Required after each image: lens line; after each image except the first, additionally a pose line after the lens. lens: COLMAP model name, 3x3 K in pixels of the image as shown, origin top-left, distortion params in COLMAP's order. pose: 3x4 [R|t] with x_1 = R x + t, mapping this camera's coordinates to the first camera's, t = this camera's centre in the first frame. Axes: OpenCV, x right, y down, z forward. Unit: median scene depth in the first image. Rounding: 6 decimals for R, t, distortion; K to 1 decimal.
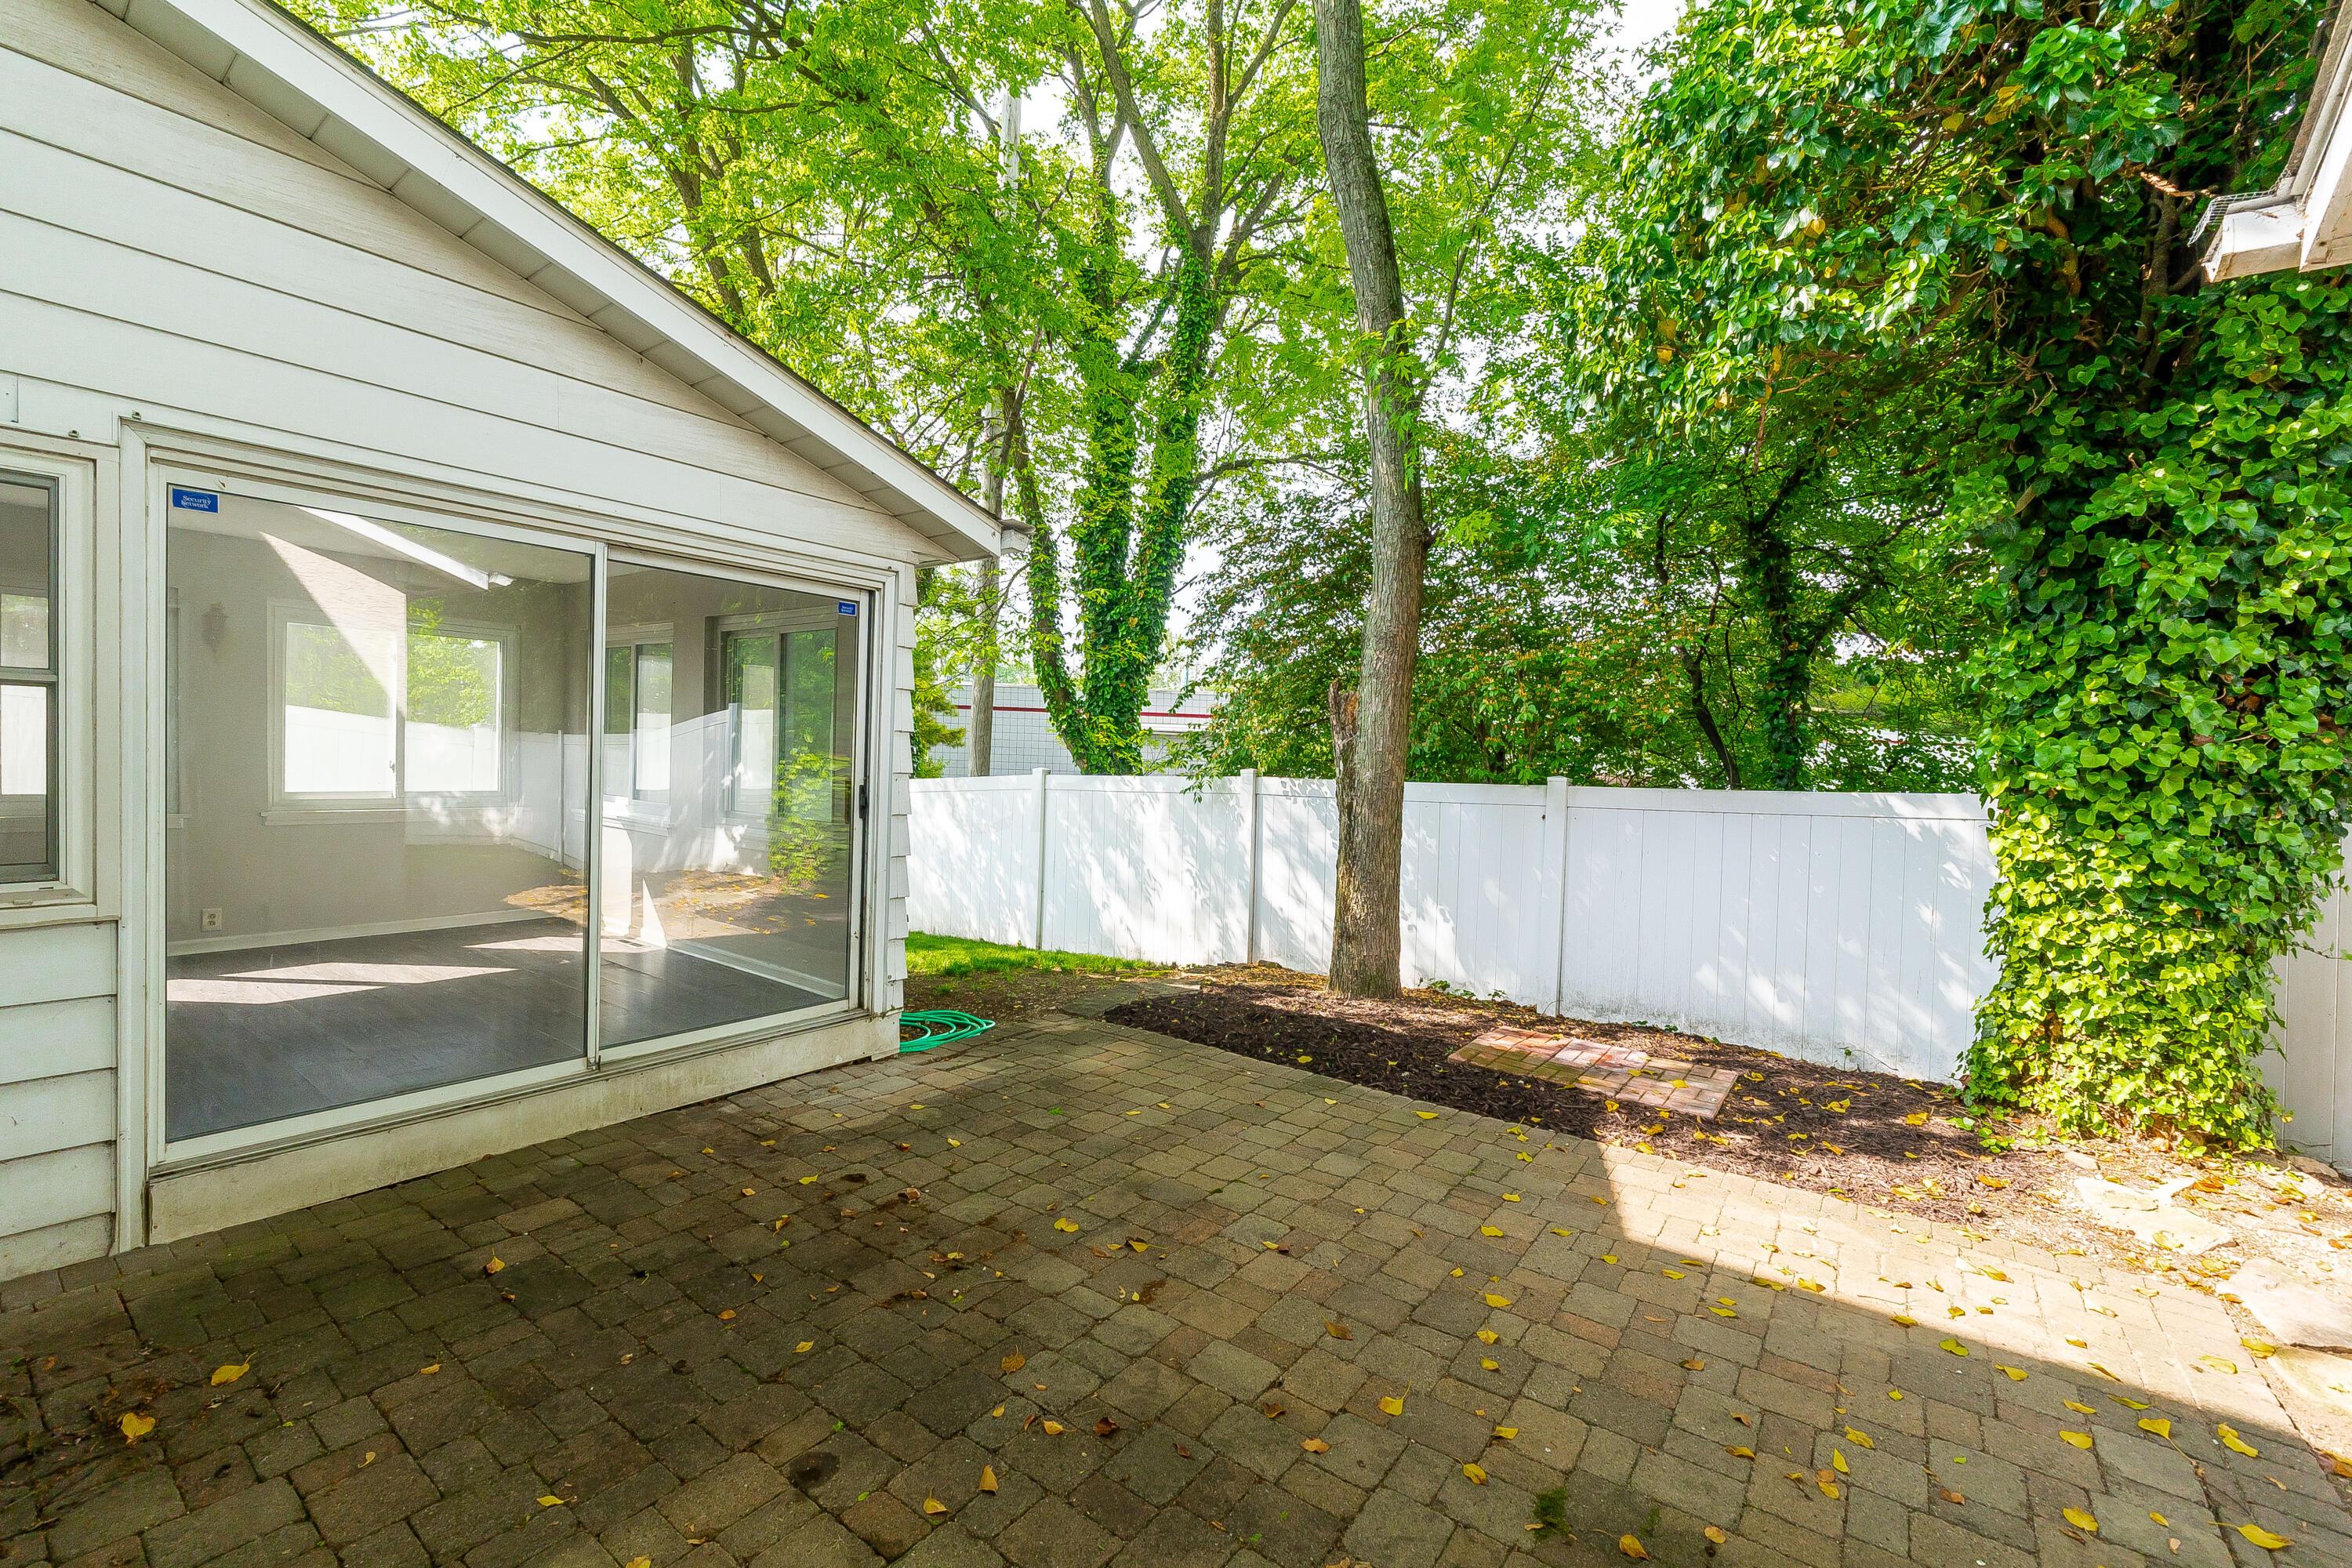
lens RADIAL K [[966.6, 0, 1148.6], [0, 966.6, 790.2], [0, 0, 1]] dist [-0.003476, -0.000388]
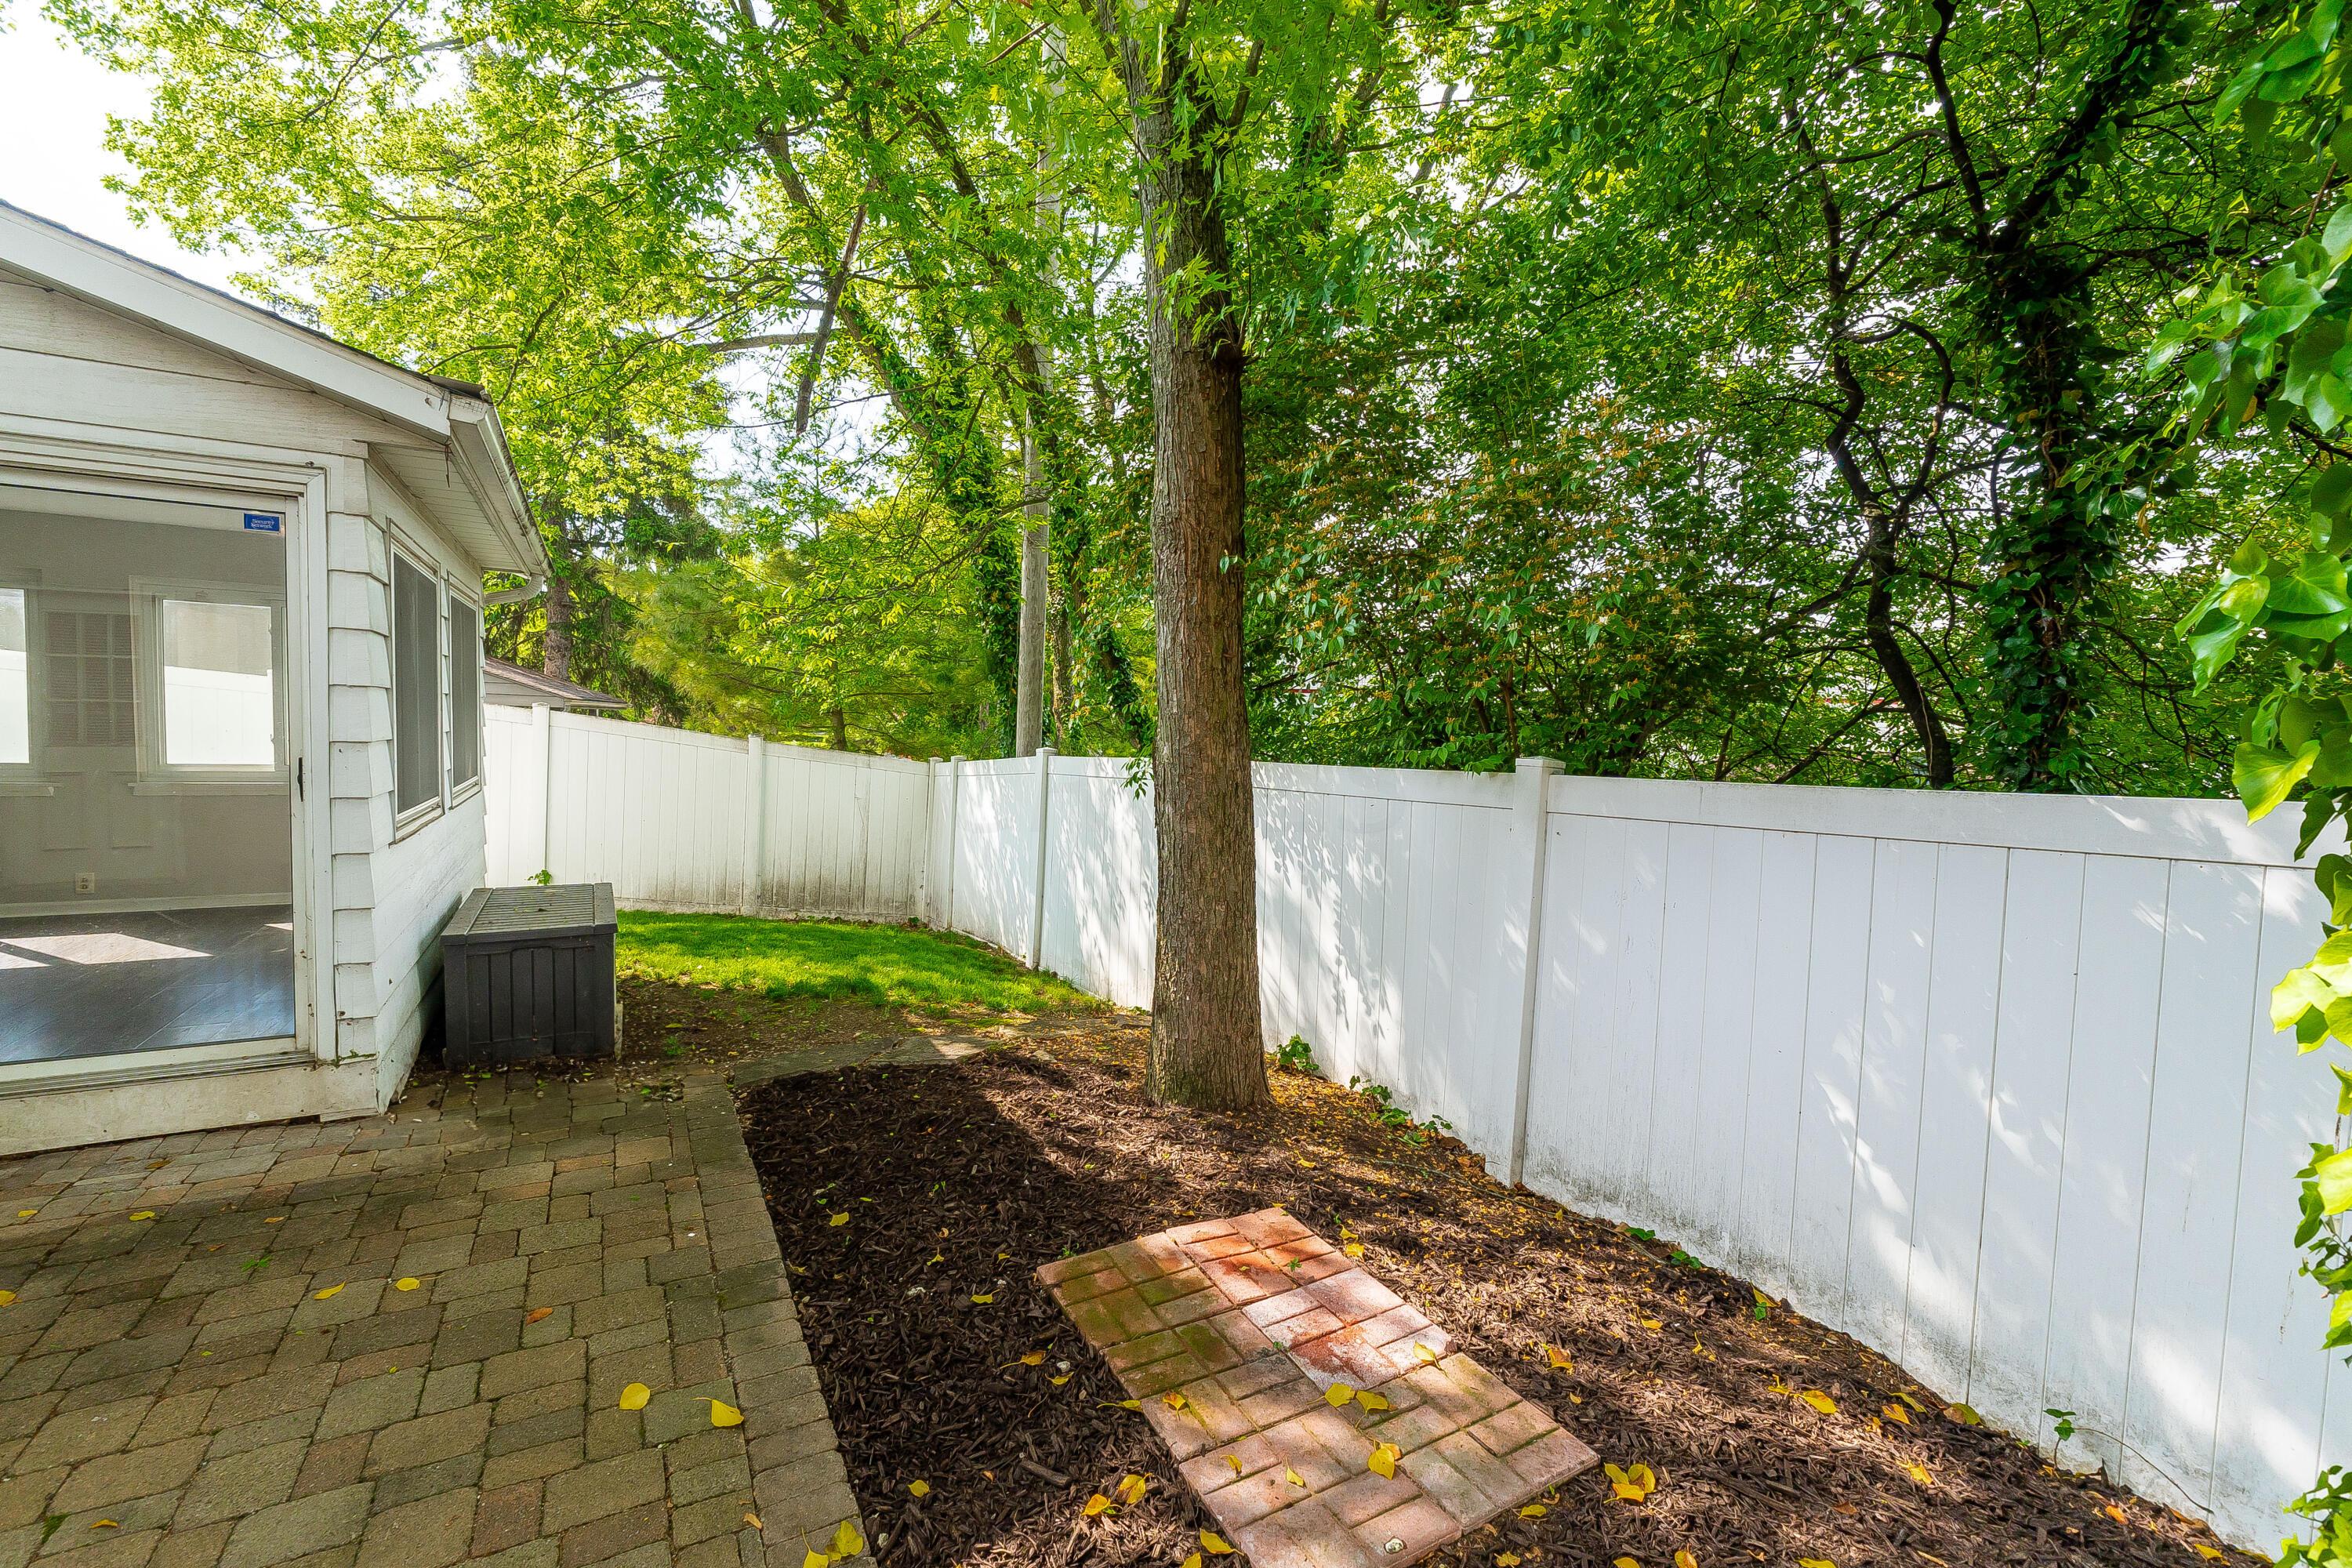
lens RADIAL K [[966.6, 0, 1148.6], [0, 966.6, 790.2], [0, 0, 1]] dist [-0.003476, -0.000388]
pose [[0.924344, 0.018926, -0.381090, 0.594843], [-0.014702, 0.999794, 0.013992, -0.000019], [0.381276, -0.007330, 0.924432, 0.548474]]
